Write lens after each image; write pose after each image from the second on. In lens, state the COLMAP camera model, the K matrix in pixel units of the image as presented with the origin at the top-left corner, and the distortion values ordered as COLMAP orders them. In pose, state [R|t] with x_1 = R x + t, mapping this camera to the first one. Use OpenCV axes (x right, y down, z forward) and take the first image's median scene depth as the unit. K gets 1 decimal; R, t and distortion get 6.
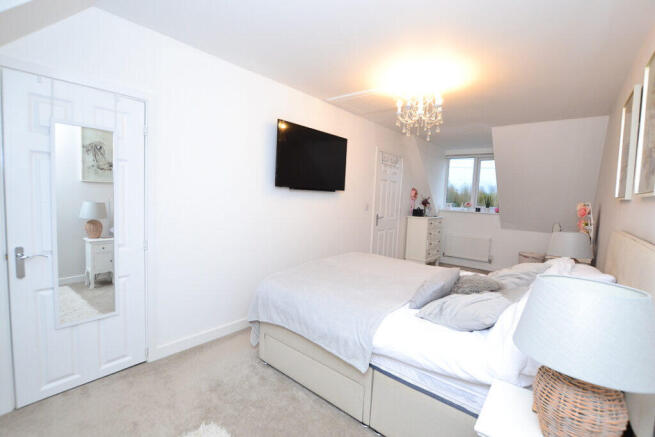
lens RADIAL K [[292.9, 0, 322.4], [0, 292.9, 217.0], [0, 0, 1]] dist [-0.028338, -0.000043]
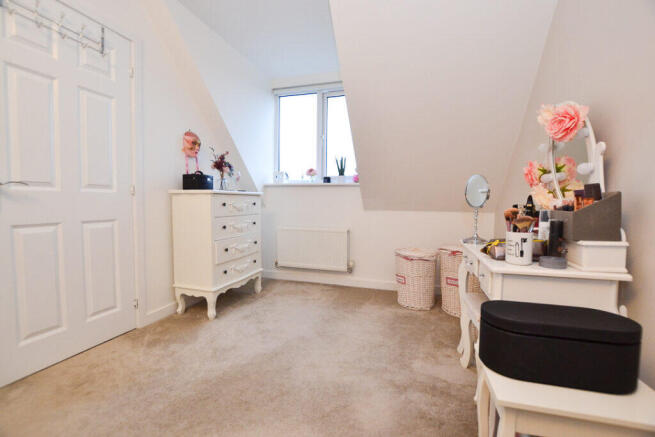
lens RADIAL K [[292.9, 0, 327.7], [0, 292.9, 216.3], [0, 0, 1]] dist [-0.028338, -0.000043]
pose [[0.915384, -0.056586, 0.398585, 0.318214], [0.059891, 0.998196, 0.004165, 0.045084], [-0.398101, 0.020059, 0.917122, 0.495763]]
